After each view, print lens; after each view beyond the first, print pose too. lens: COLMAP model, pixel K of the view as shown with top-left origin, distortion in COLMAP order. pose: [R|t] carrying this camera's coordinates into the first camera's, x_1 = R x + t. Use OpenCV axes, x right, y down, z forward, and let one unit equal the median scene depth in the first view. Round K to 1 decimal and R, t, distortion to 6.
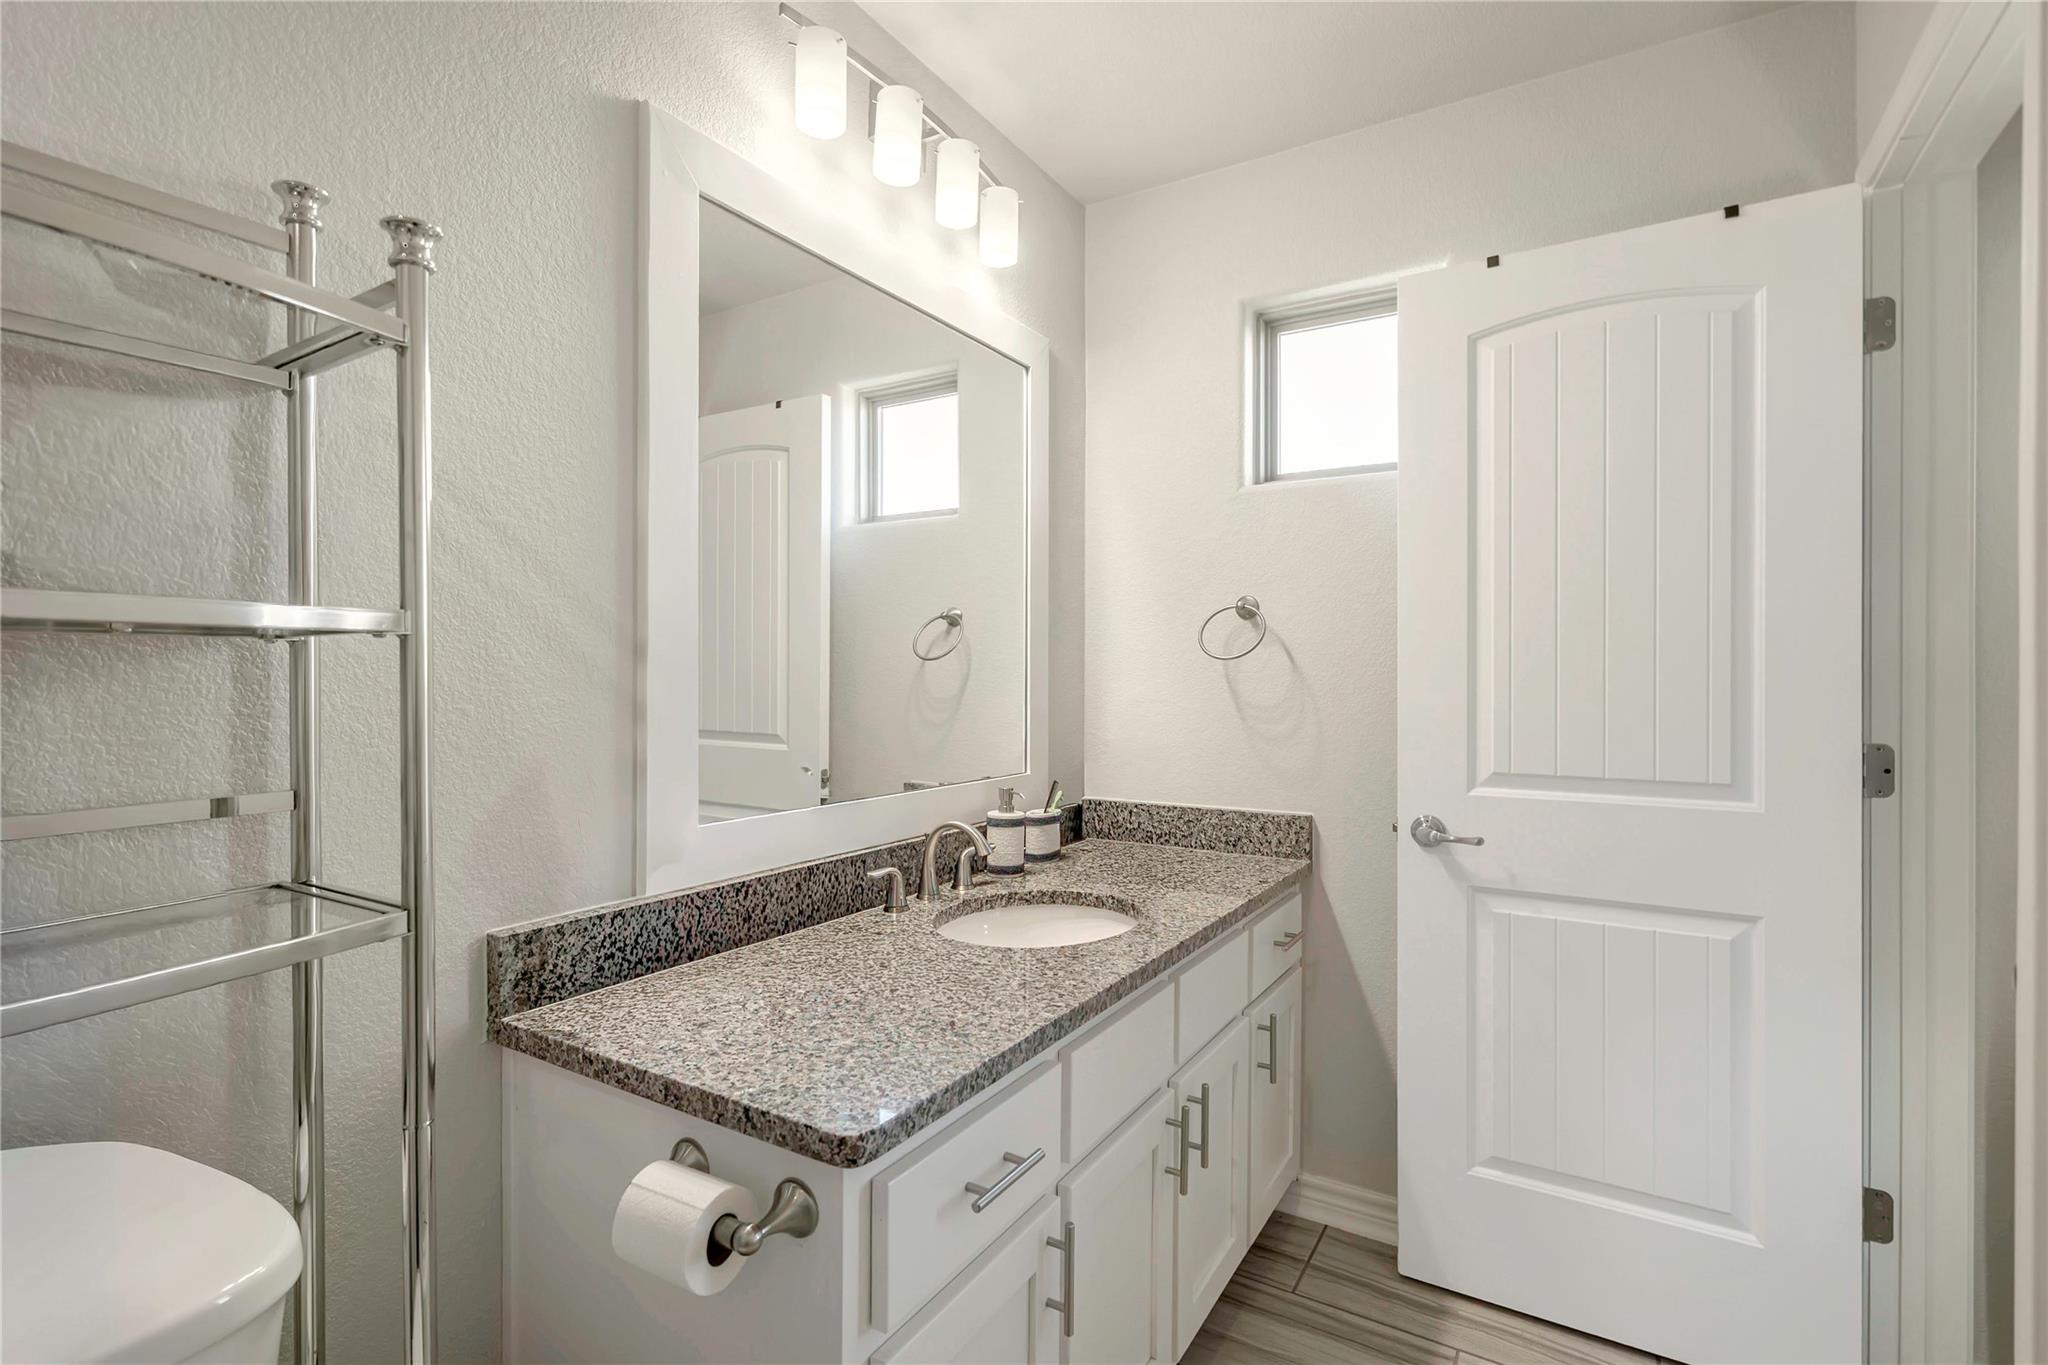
lens RADIAL K [[966.5, 0, 1024.0], [0, 966.5, 682.5], [0, 0, 1]] dist [0.000720, 0.000747]
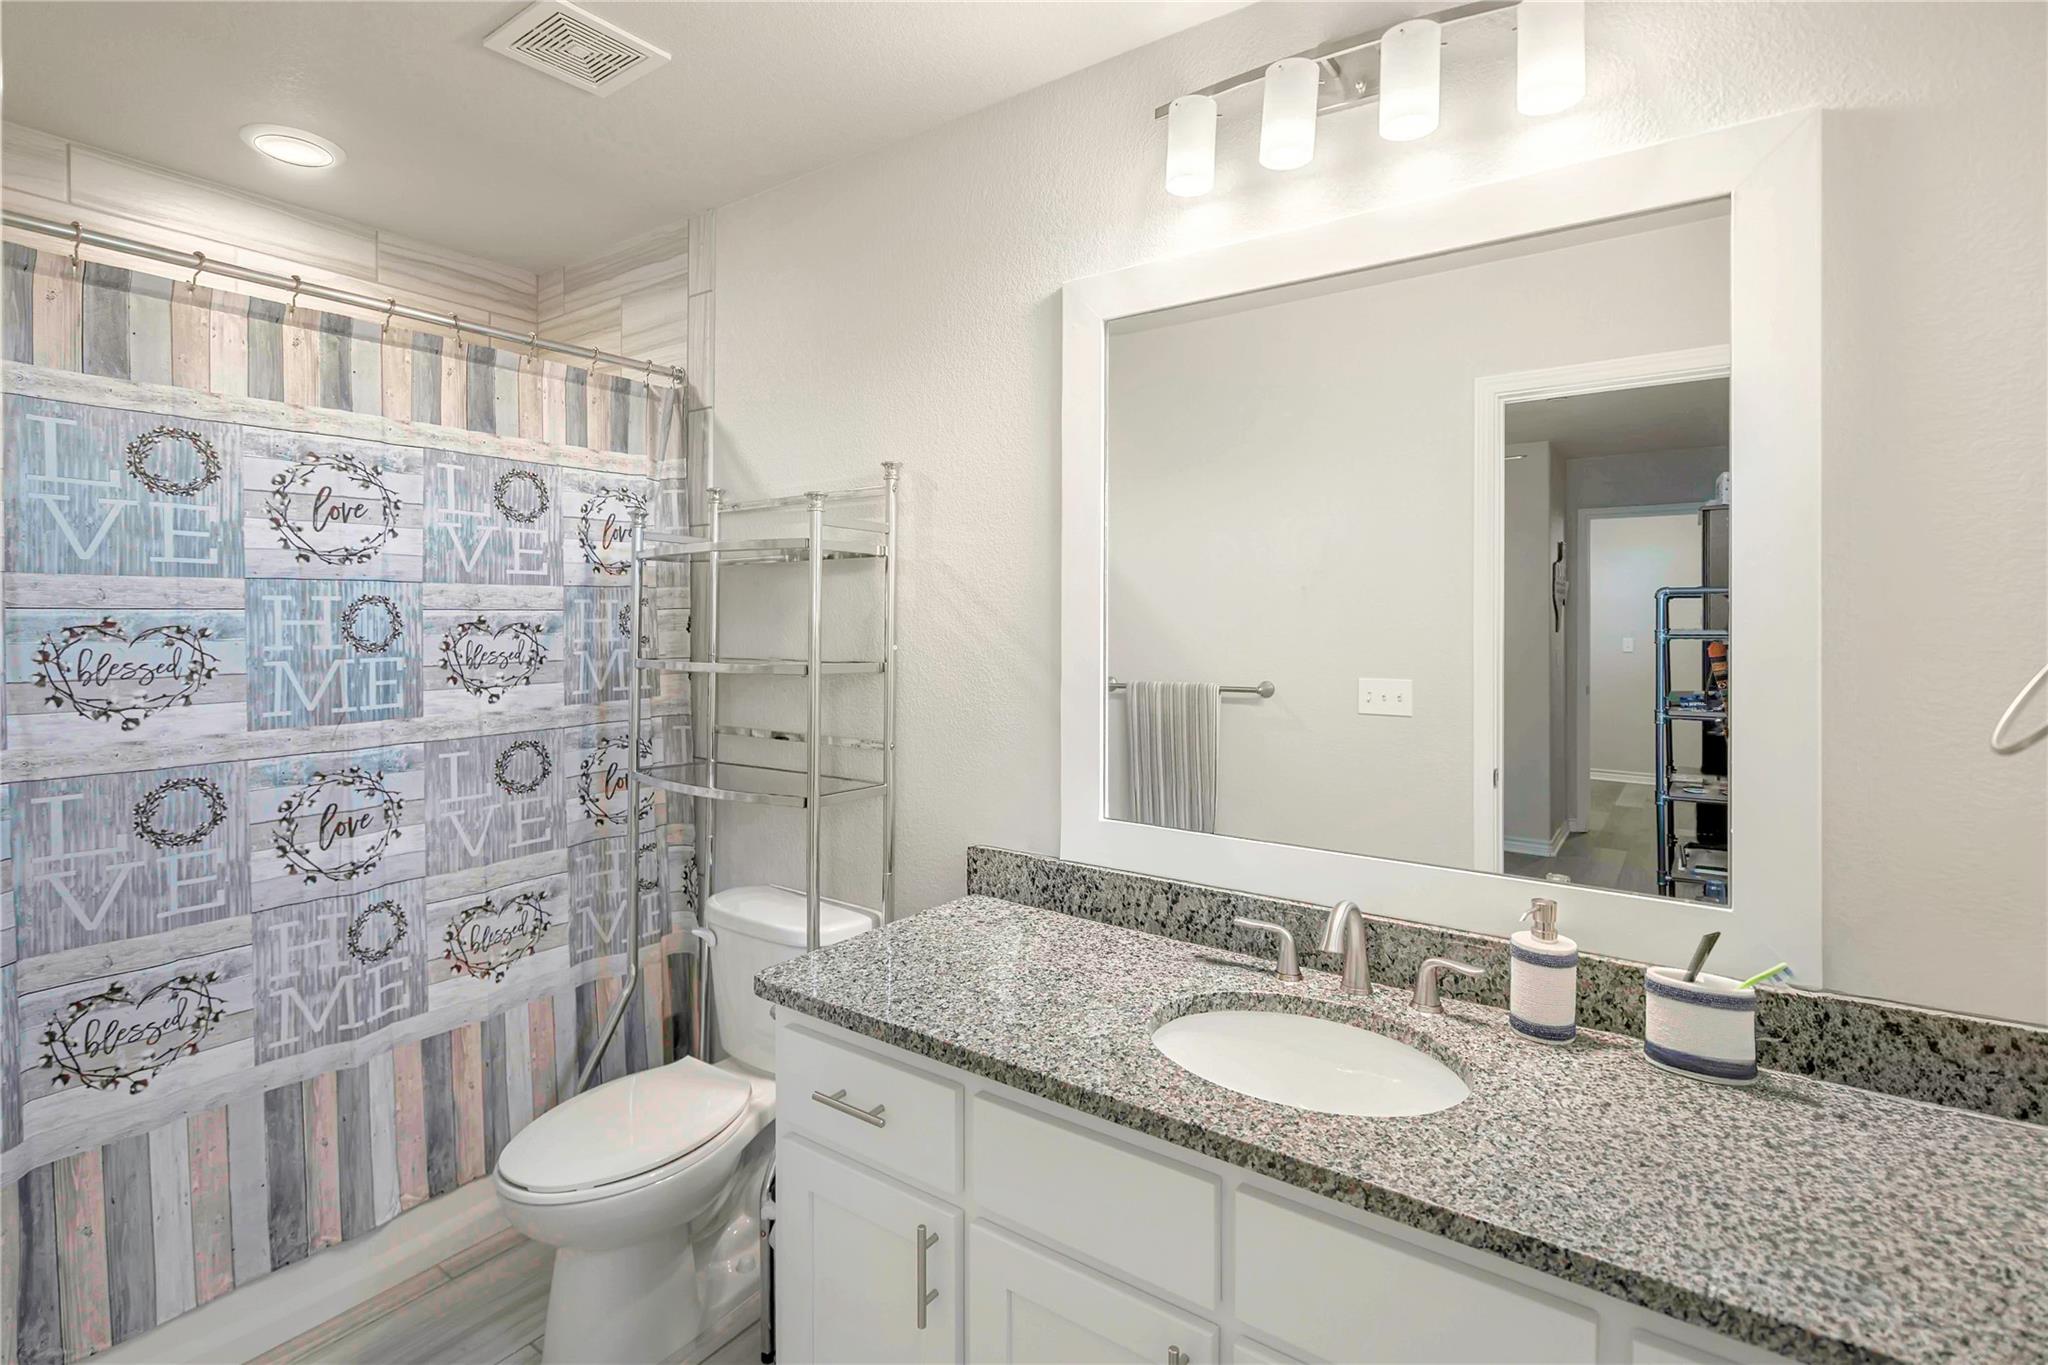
lens RADIAL K [[972.9, 0, 1022.6], [0, 972.9, 637.9], [0, 0, 1]] dist [0.003224, -0.000633]
pose [[-0.077916, 0.007384, -0.996933, 0.950213], [-0.012583, 0.999886, 0.008389, -0.100080], [0.996881, 0.013198, -0.077814, 0.996055]]
